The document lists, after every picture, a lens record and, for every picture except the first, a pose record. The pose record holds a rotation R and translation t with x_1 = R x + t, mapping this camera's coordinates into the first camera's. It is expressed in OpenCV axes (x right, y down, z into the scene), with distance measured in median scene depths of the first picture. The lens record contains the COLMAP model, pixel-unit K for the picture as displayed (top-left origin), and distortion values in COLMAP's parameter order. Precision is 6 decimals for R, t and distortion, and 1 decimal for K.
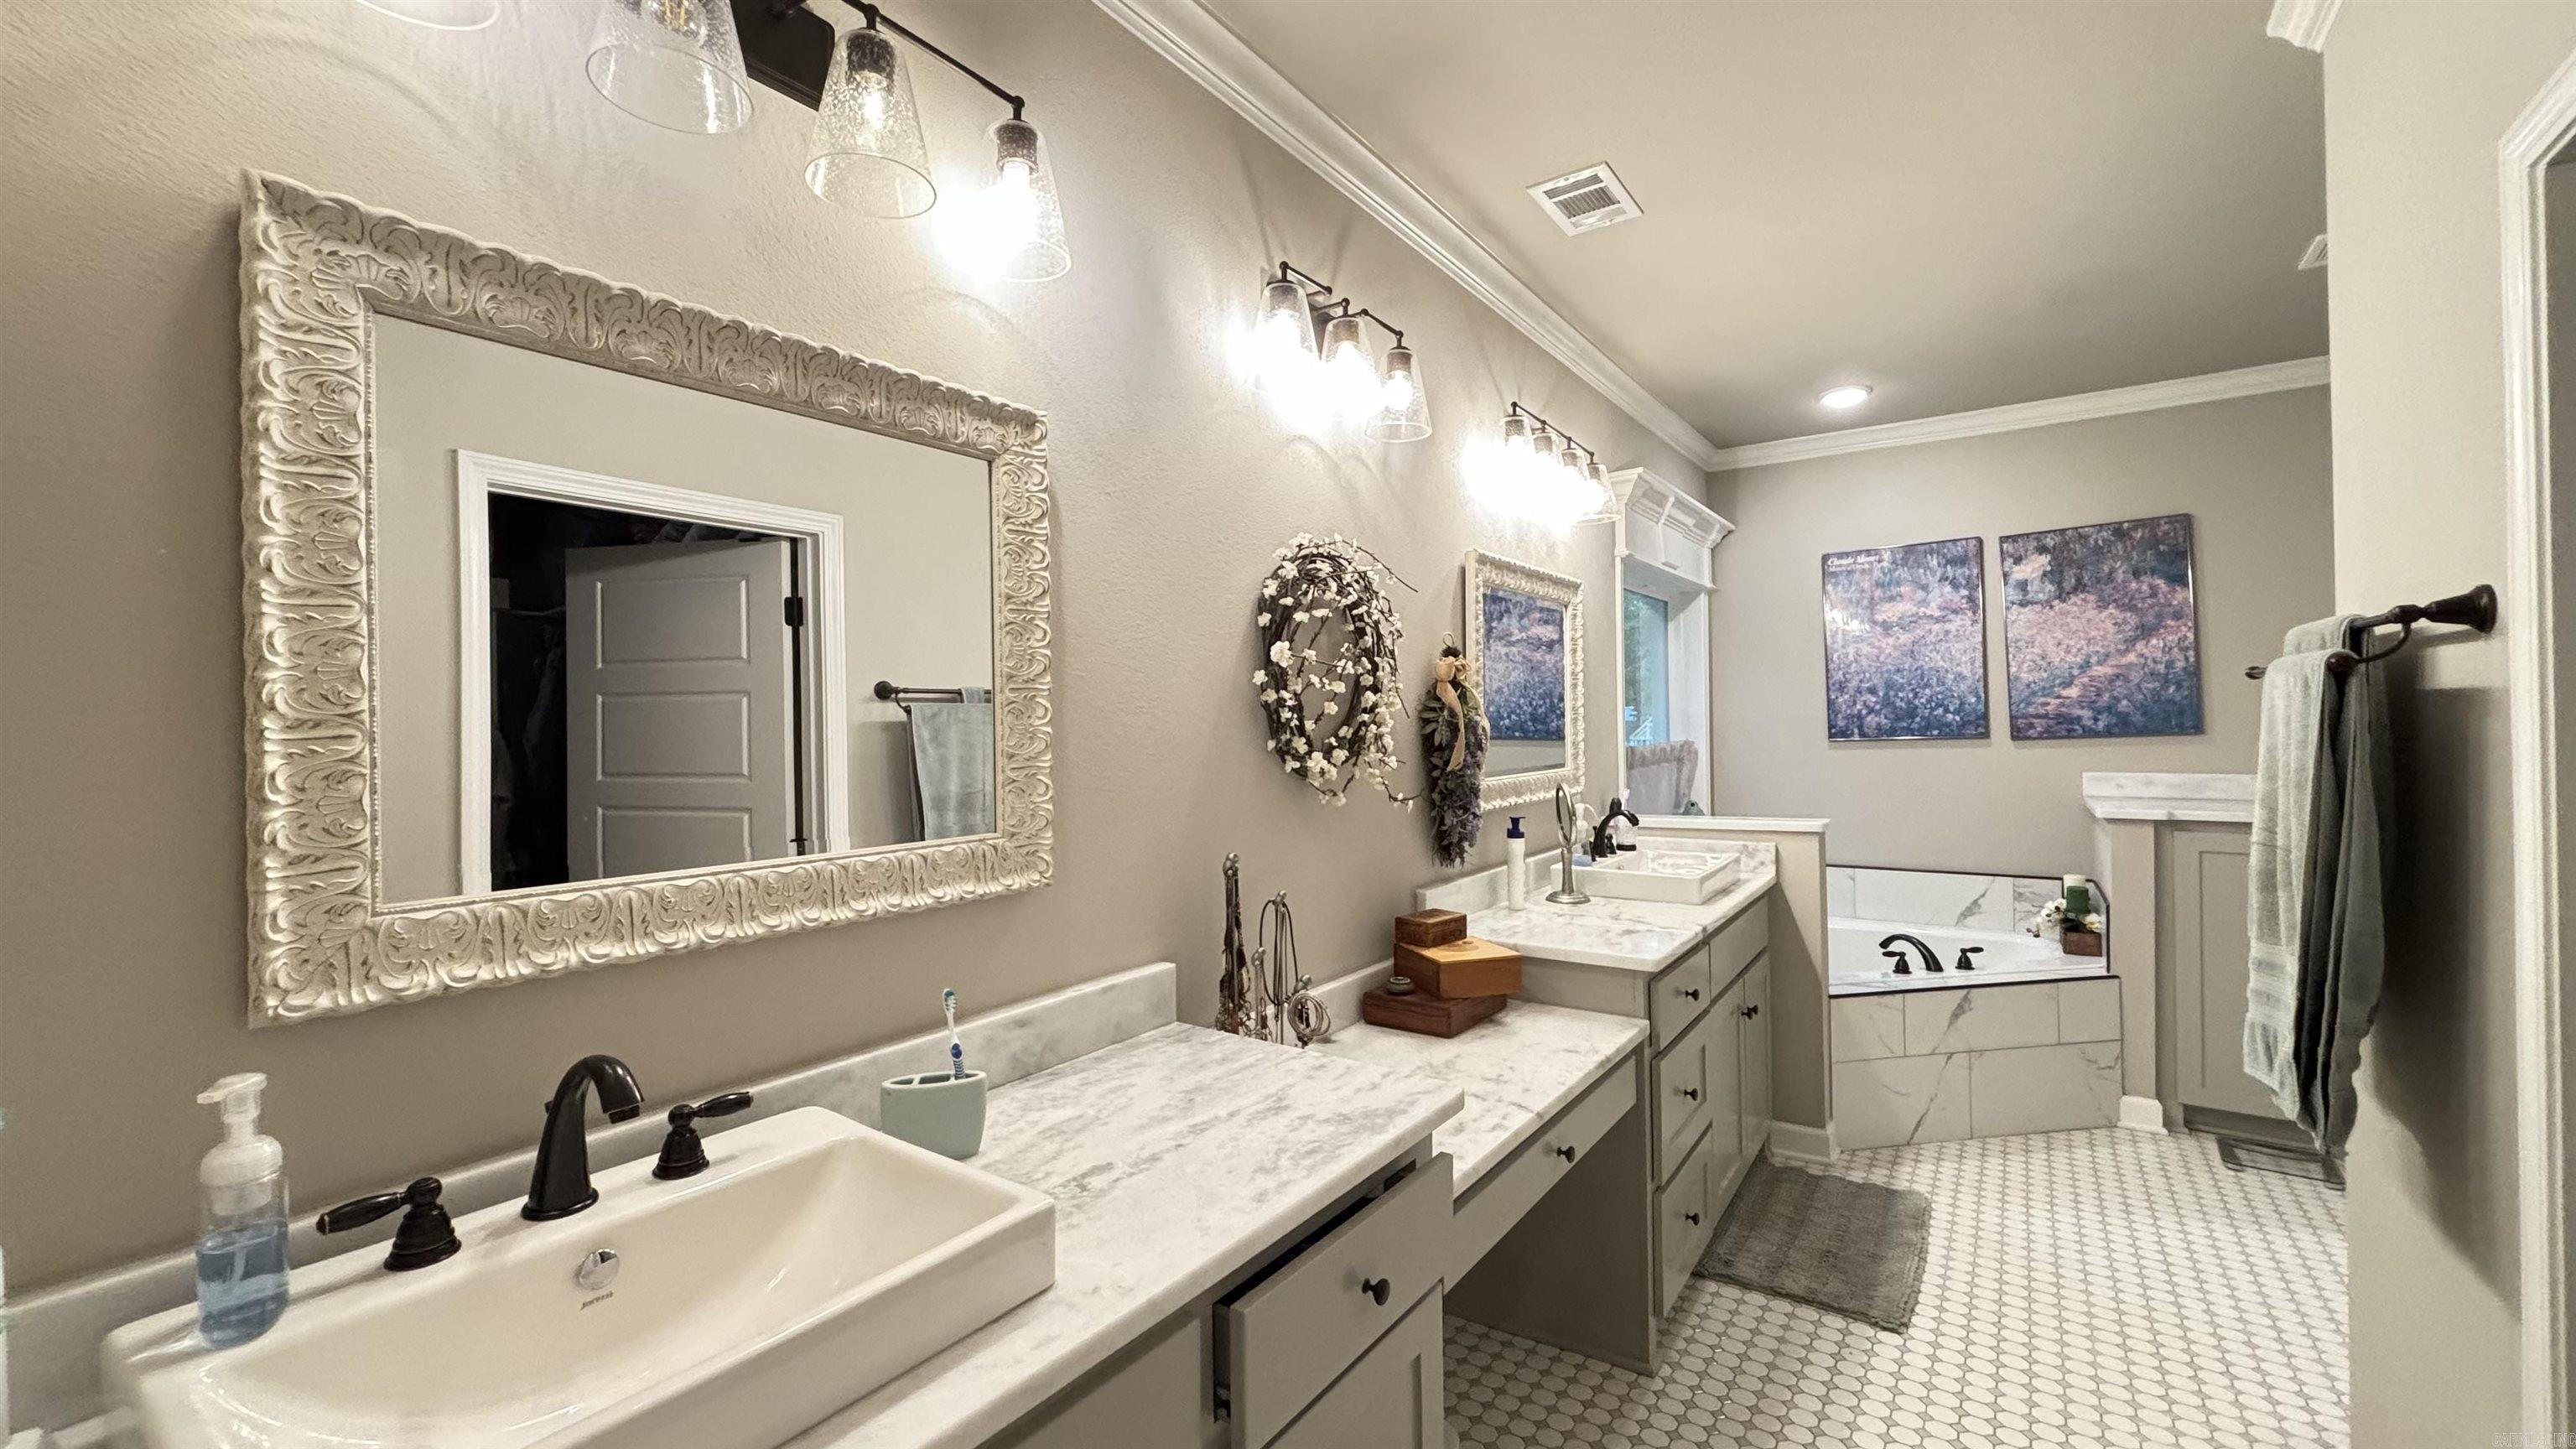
lens RADIAL K [[1034.4, 0, 1292.8], [0, 1034.4, 712.2], [0, 0, 1]] dist [0.006489, -0.002407]
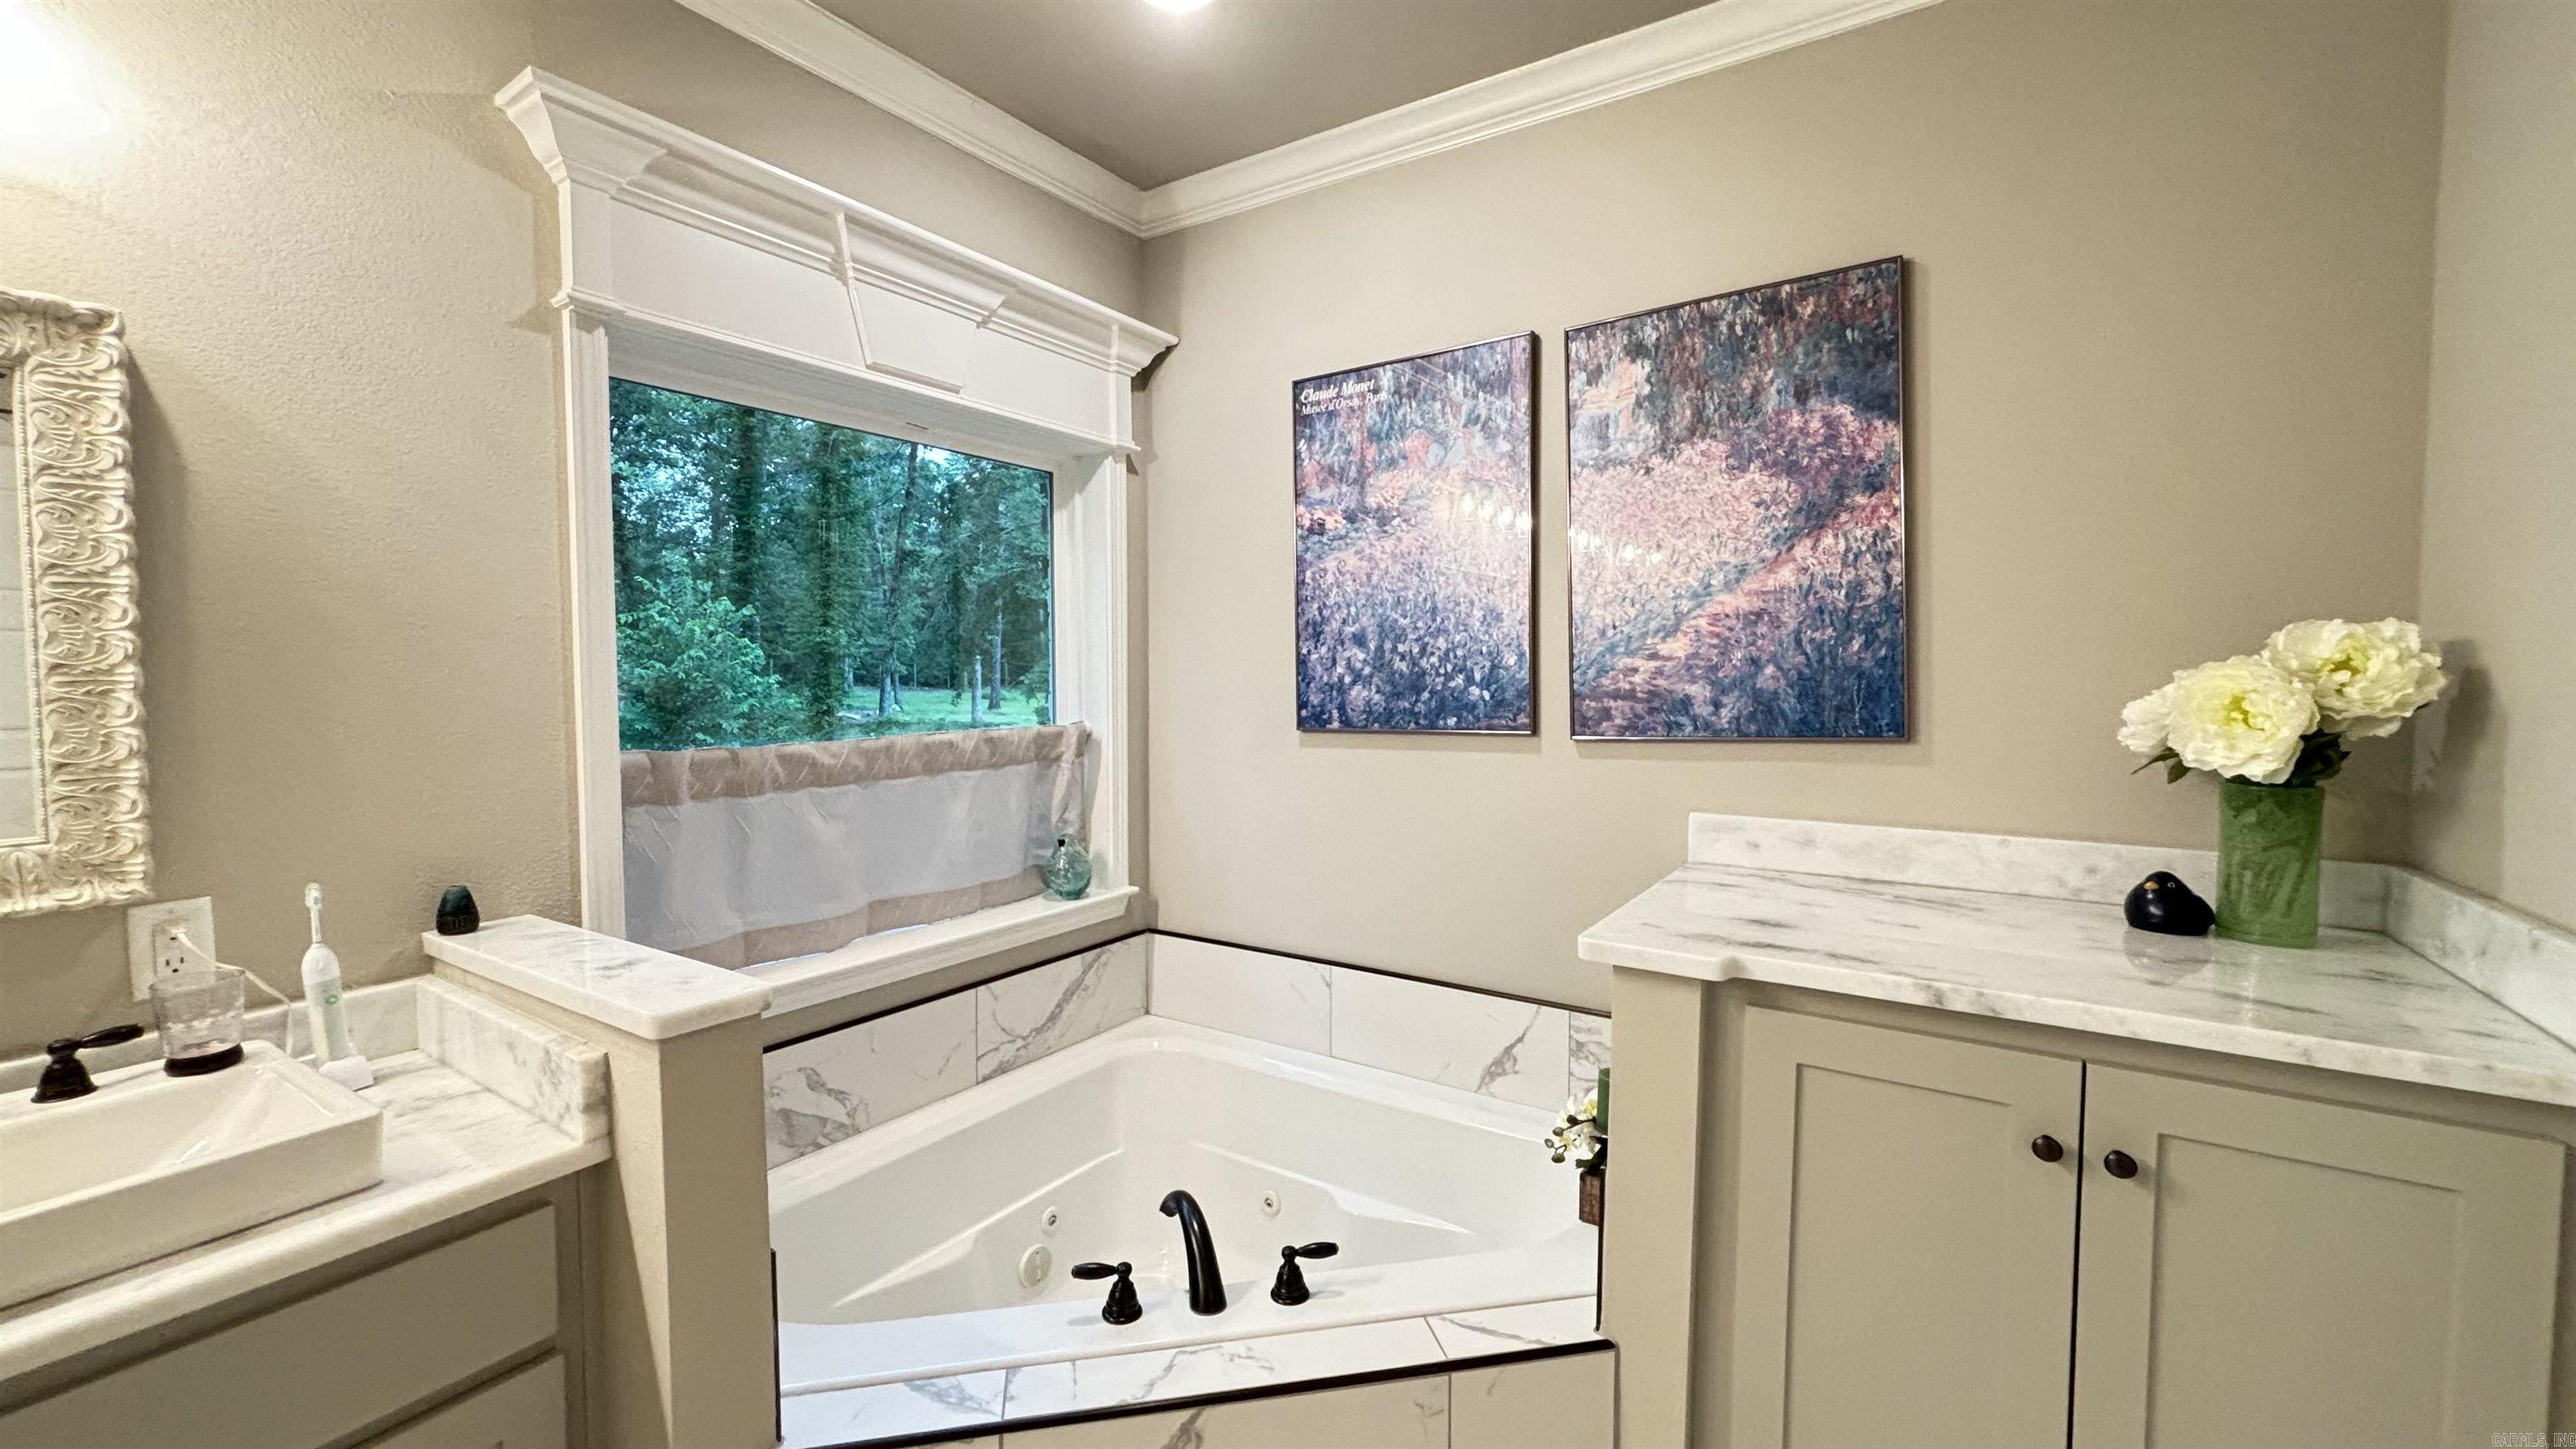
lens RADIAL K [[1034.4, 0, 1270.4], [0, 1034.4, 712.9], [0, 0, 1]] dist [0.006489, -0.002407]
pose [[0.999773, 0.012276, 0.017391, 0.556282], [-0.013152, 0.998603, 0.051181, -0.010874], [-0.016738, -0.051399, 0.998538, 0.520670]]
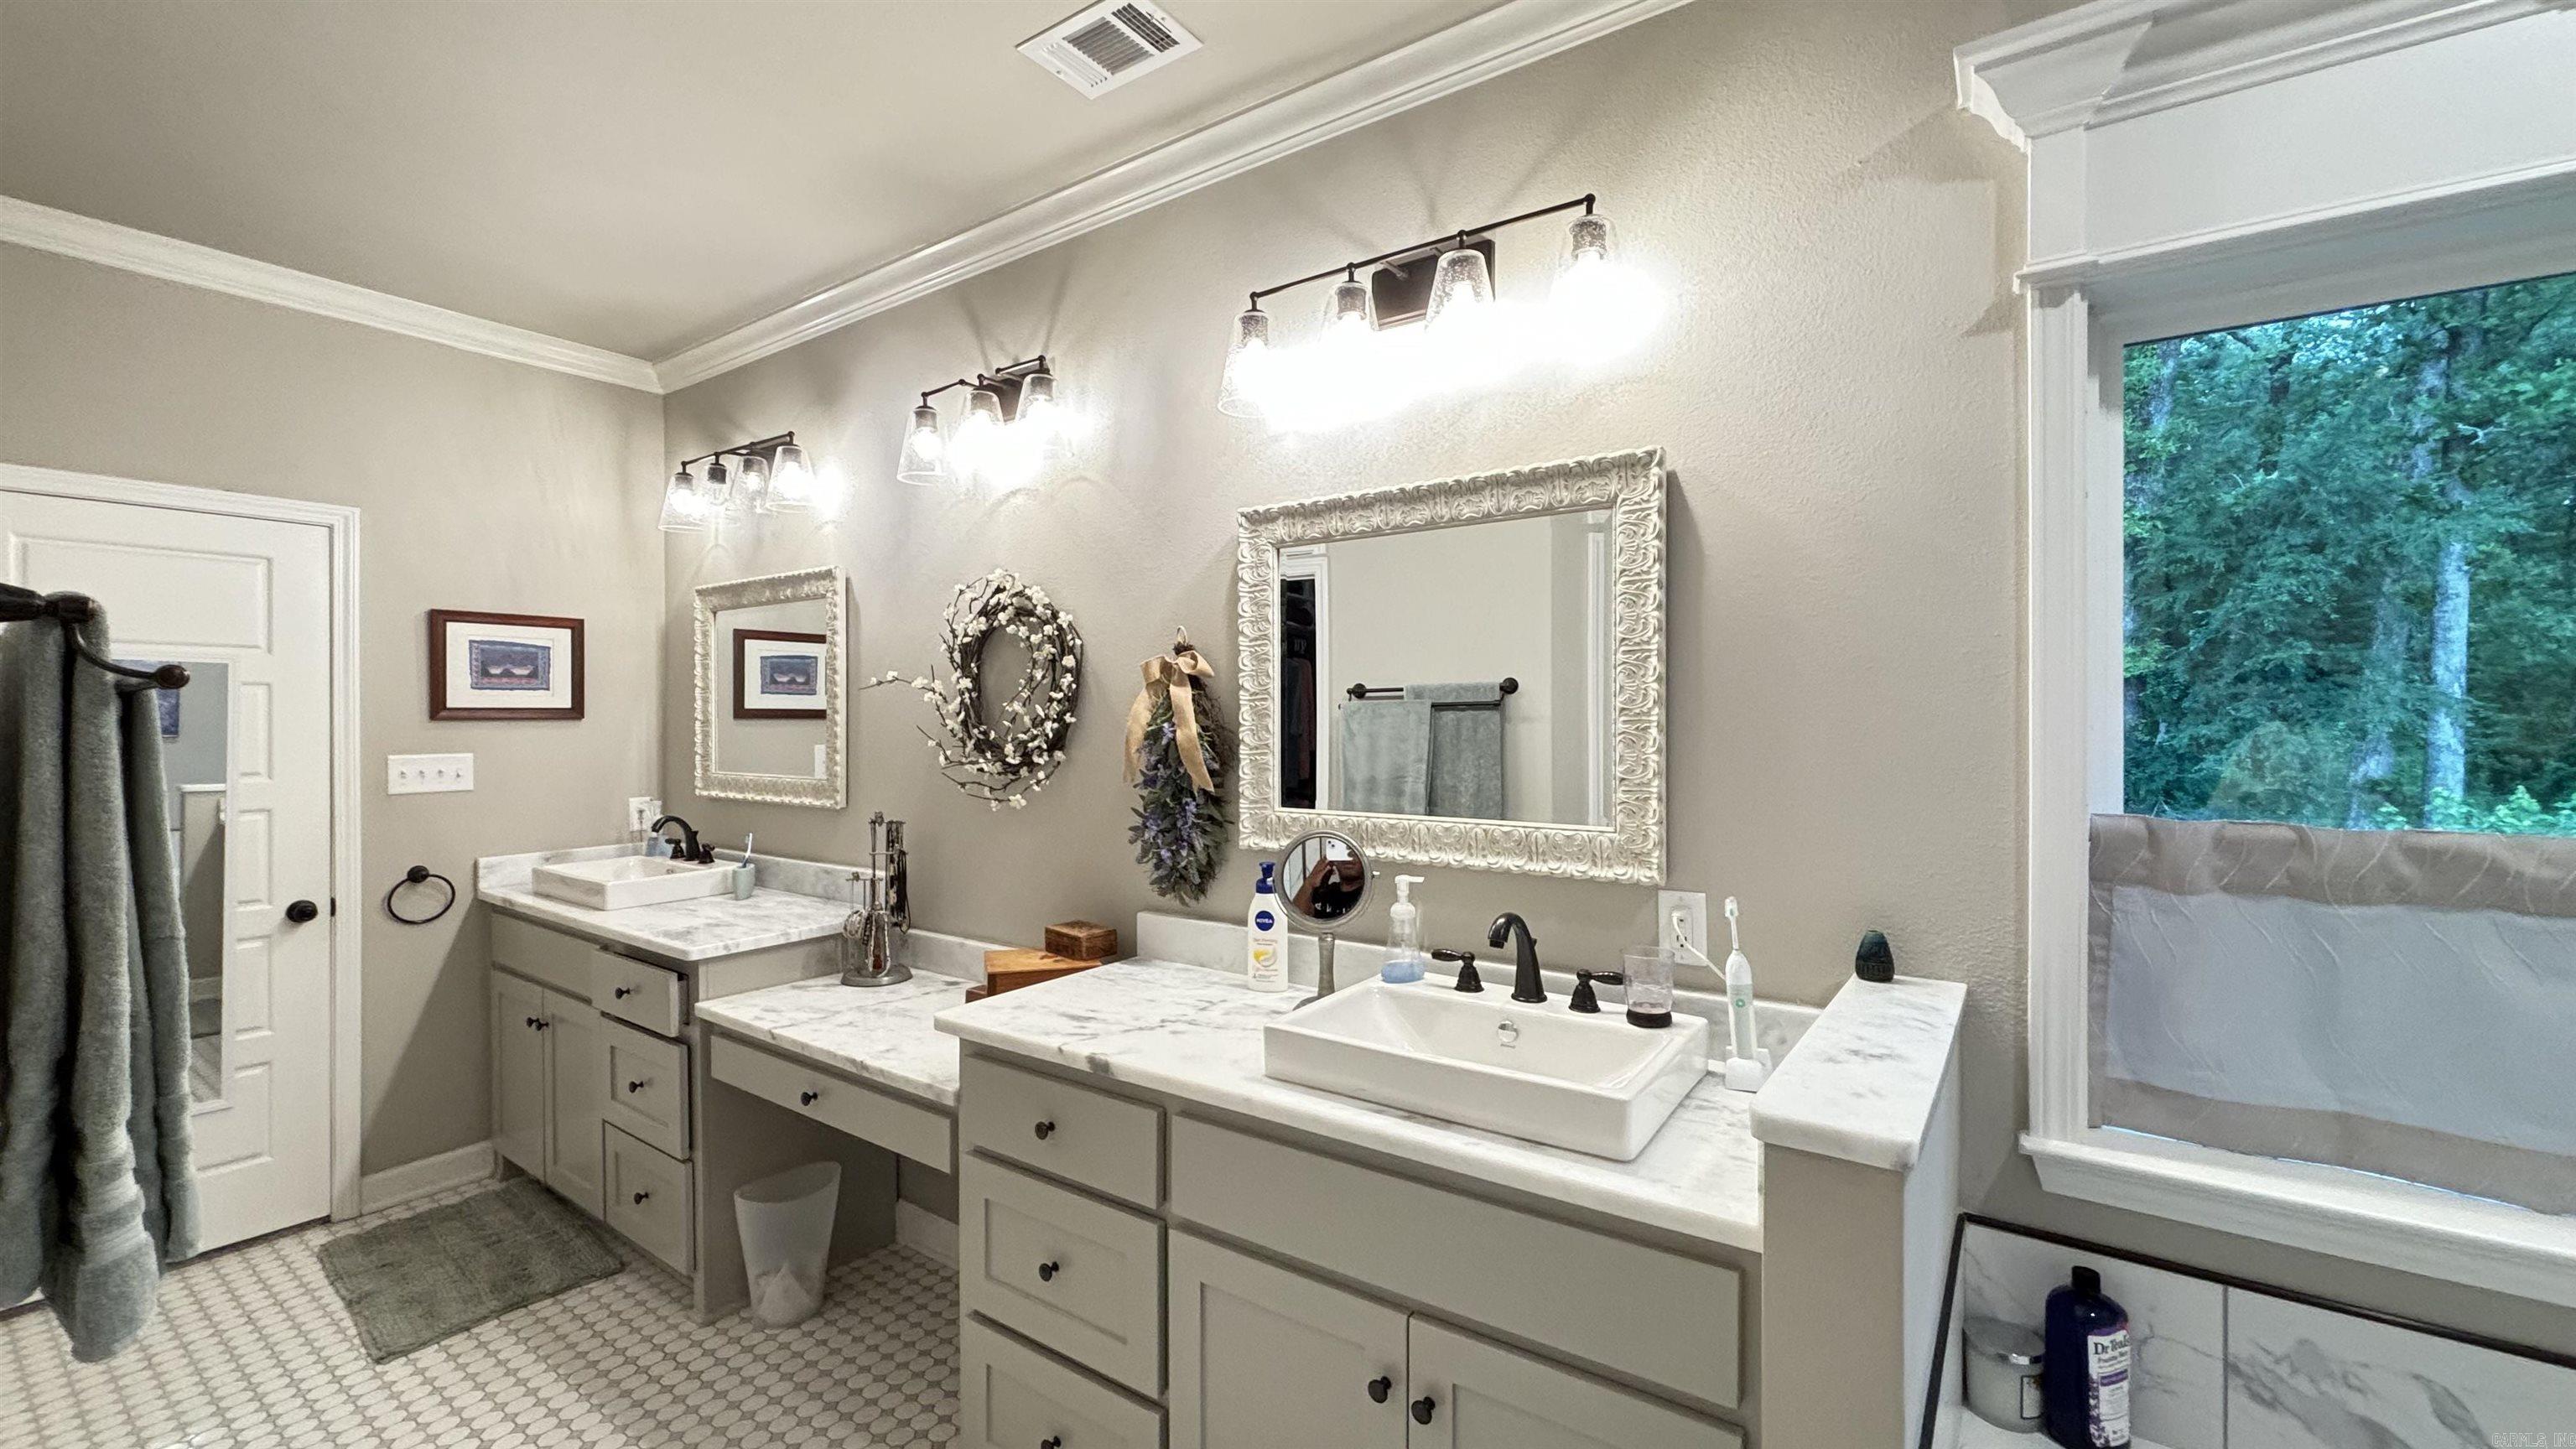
lens RADIAL K [[1034.4, 0, 1270.2], [0, 1034.4, 708.8], [0, 0, 1]] dist [0.006489, -0.002407]
pose [[-0.001894, 0.010932, -0.999938, 0.629113], [0.013870, 0.999844, 0.010904, -0.011143], [0.999902, -0.013848, -0.002045, 0.668363]]
